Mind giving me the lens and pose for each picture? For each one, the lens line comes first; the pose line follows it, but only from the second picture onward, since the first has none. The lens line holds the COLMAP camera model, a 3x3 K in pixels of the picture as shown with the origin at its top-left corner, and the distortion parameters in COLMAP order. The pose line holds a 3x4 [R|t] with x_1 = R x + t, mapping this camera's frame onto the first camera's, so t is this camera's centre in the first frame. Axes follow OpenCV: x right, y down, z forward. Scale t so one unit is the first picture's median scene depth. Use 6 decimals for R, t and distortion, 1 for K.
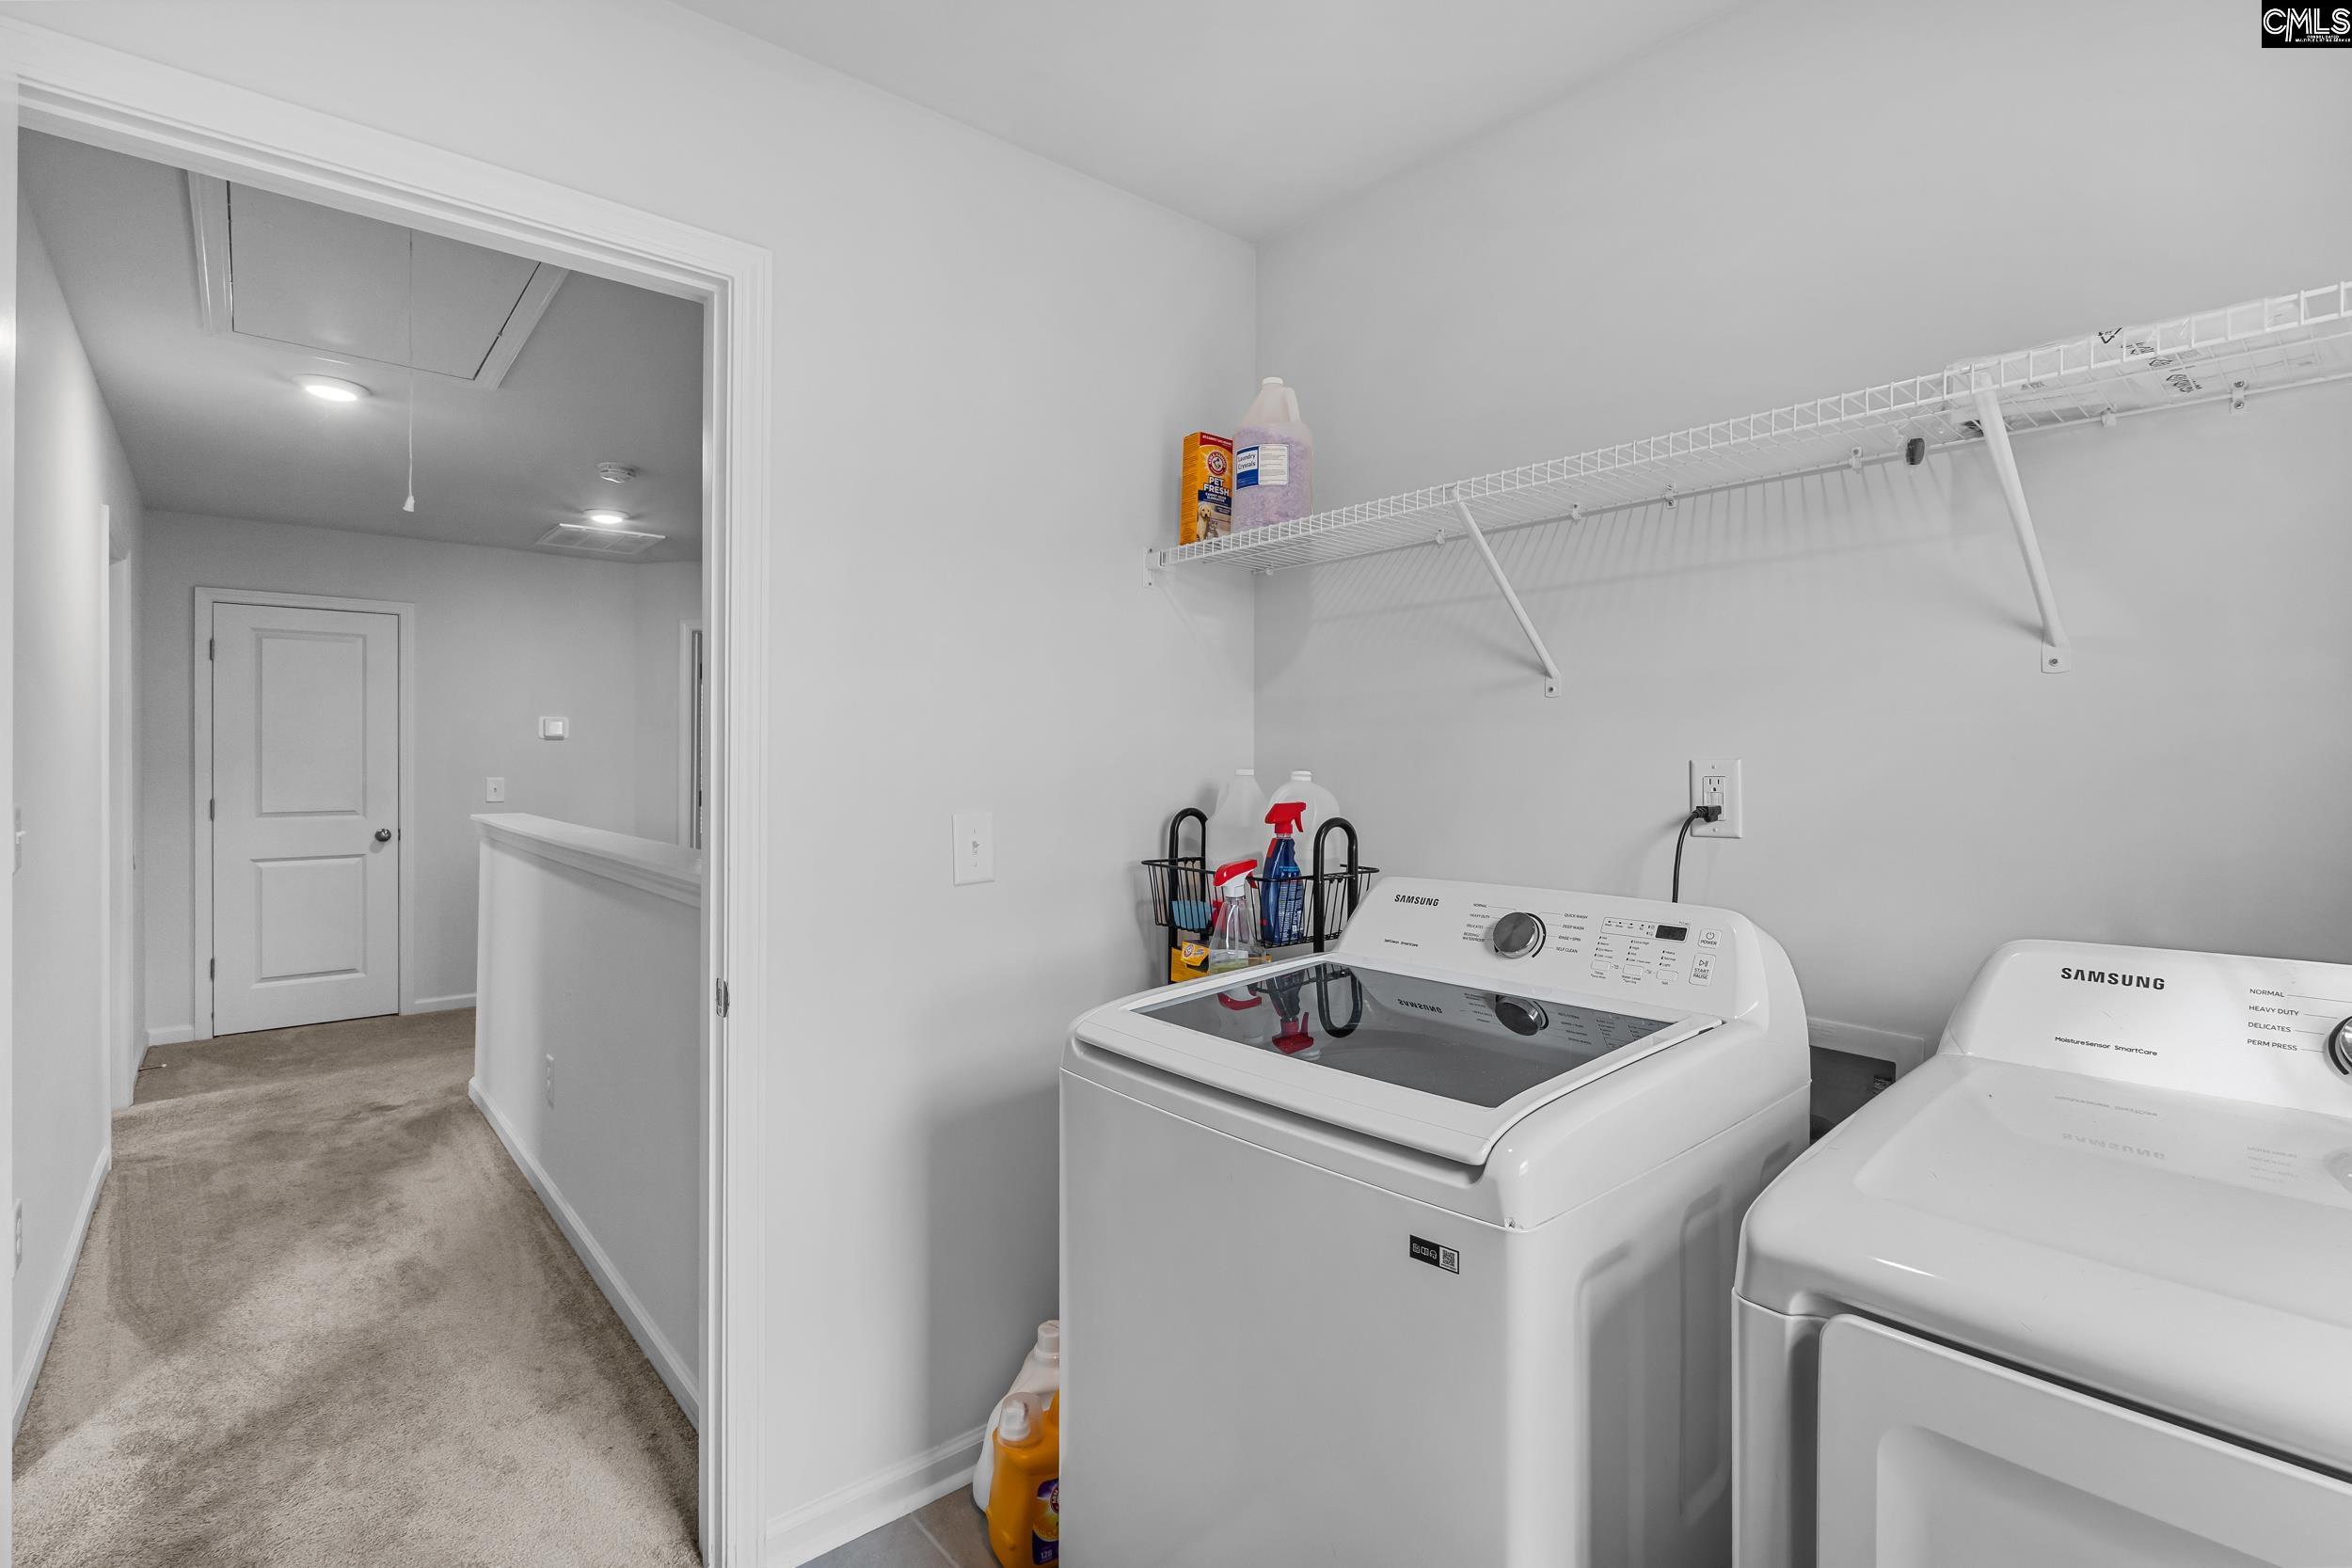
lens RADIAL K [[1089.4, 0, 1173.1], [0, 1089.4, 762.2], [0, 0, 1]] dist [-0.004359, -0.000313]
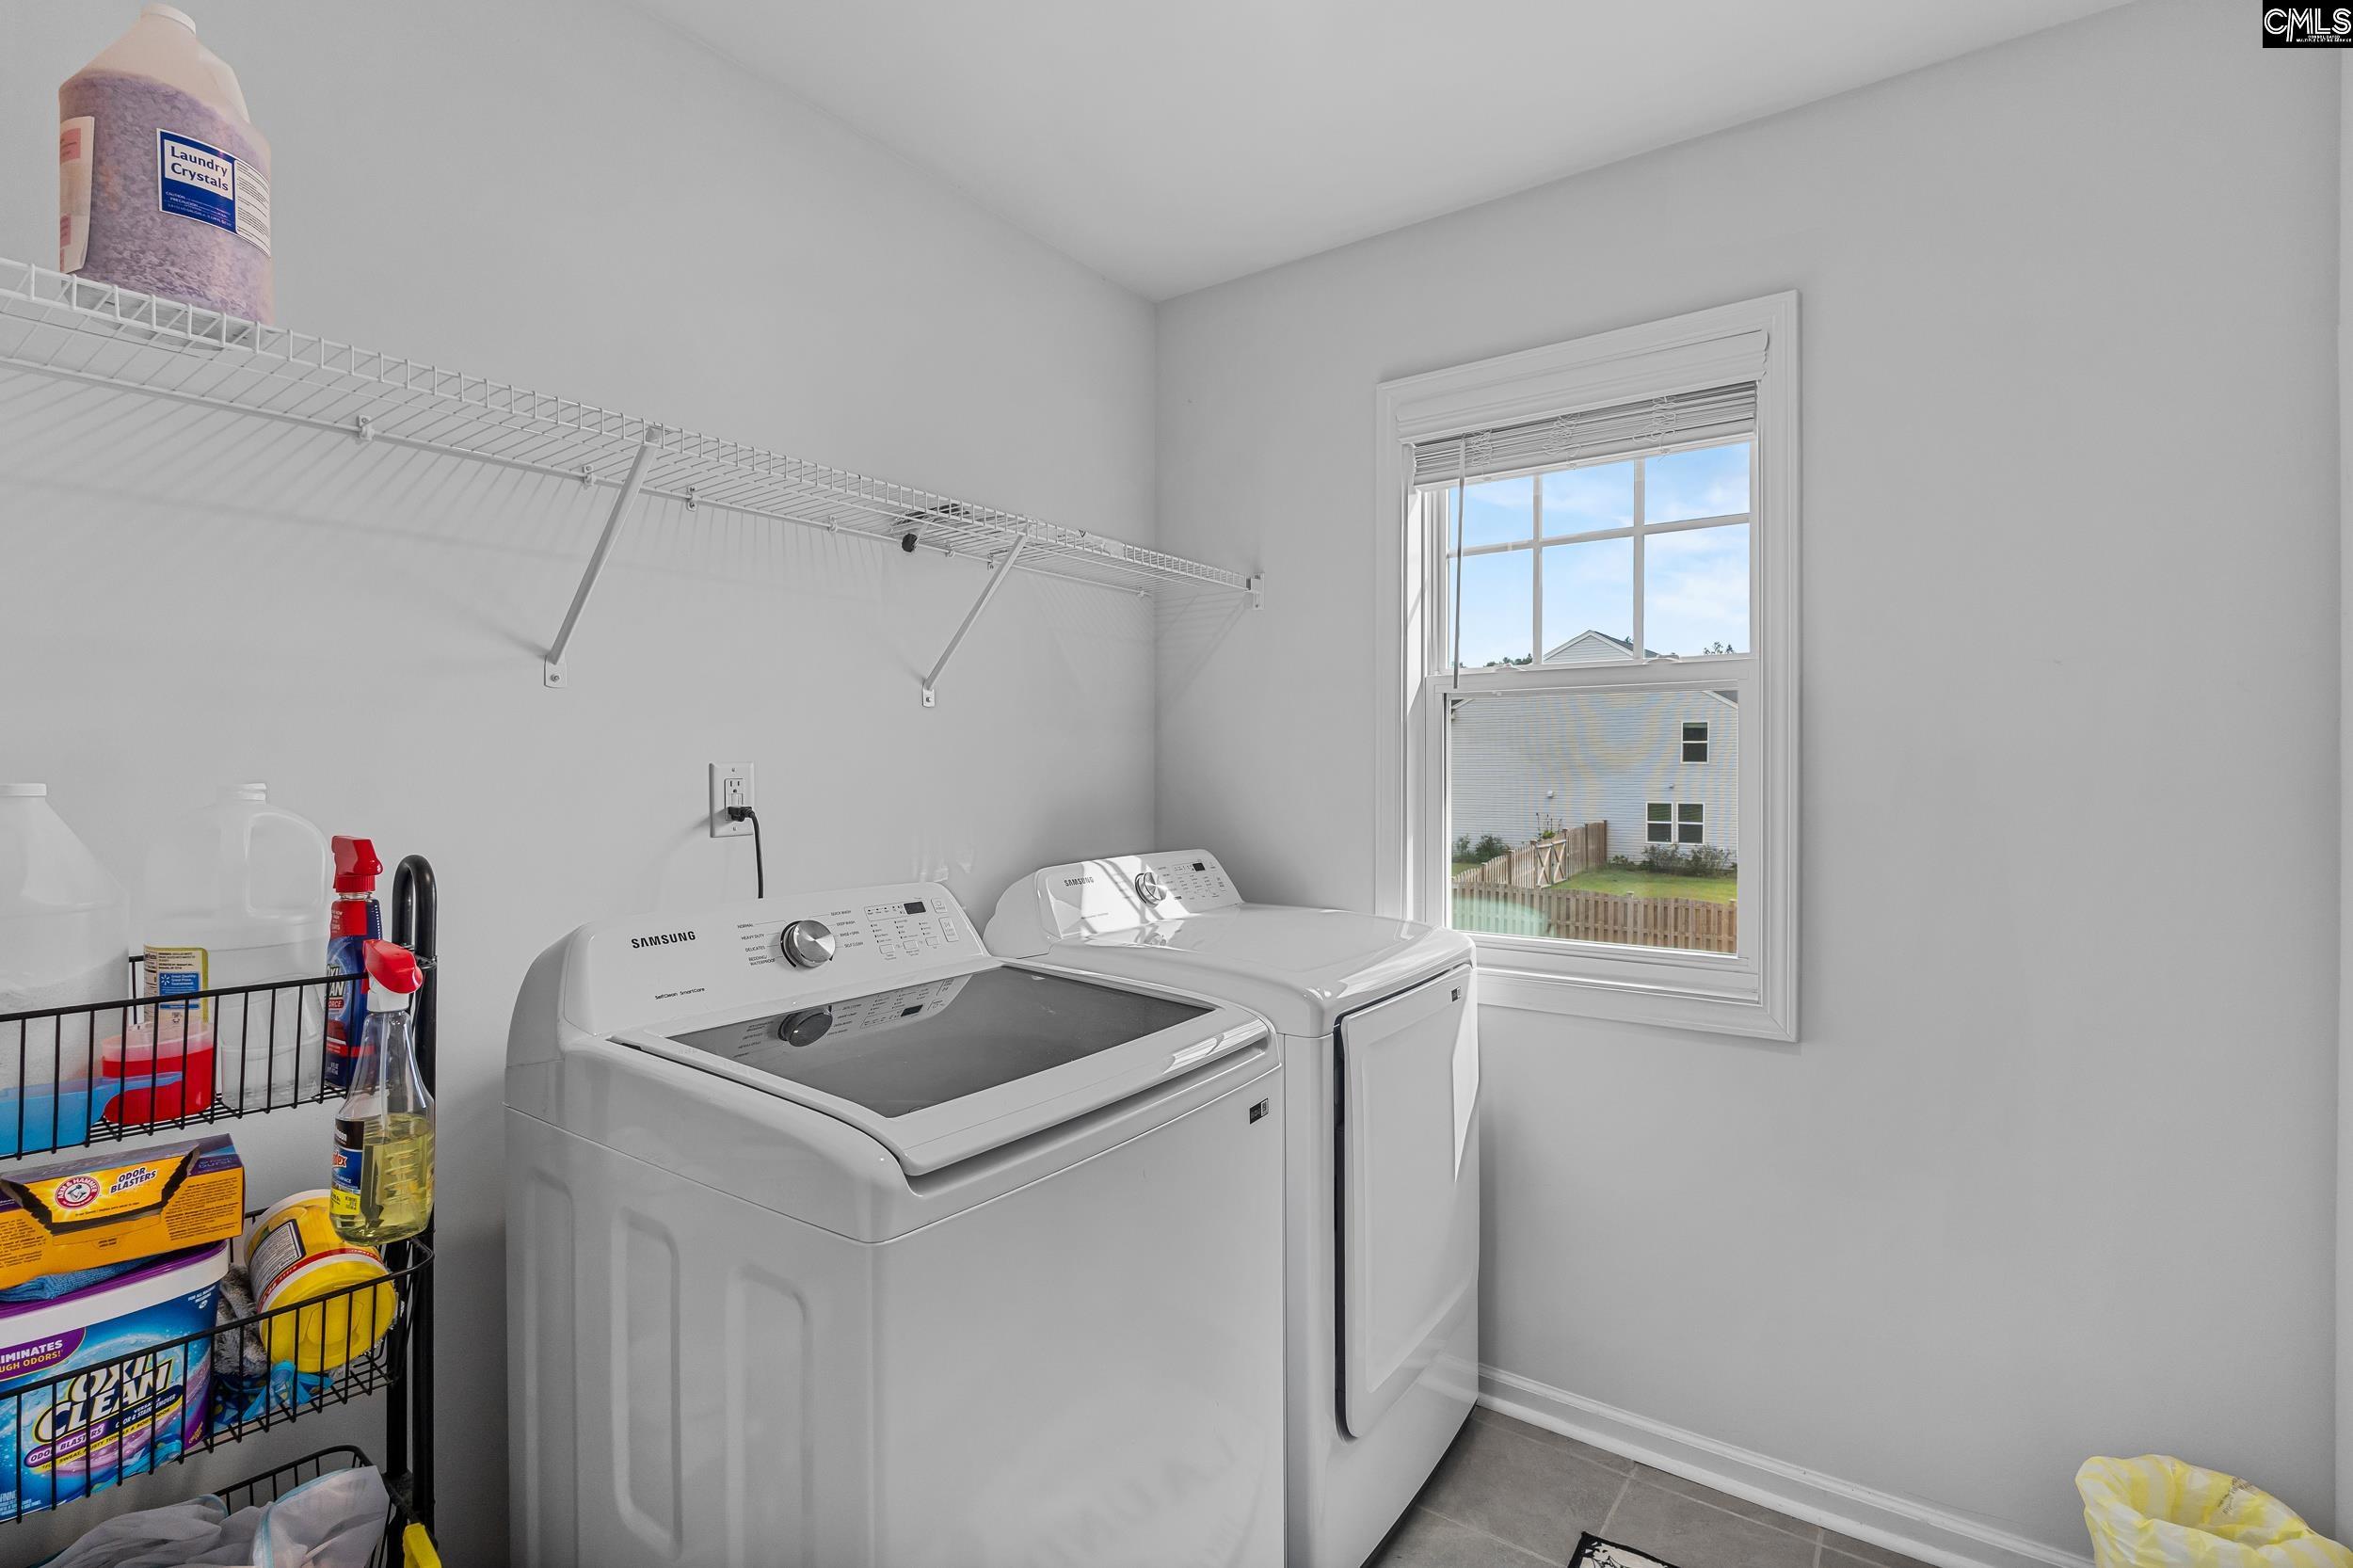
lens RADIAL K [[1095.2, 0, 1180.8], [0, 1095.2, 785.8], [0, 0, 1]] dist [-0.000443, -0.000431]
pose [[-0.233100, -0.020736, 0.972232, -0.647448], [-0.000053, 0.999773, 0.021311, -0.003189], [-0.972453, 0.004916, -0.233048, 0.823683]]
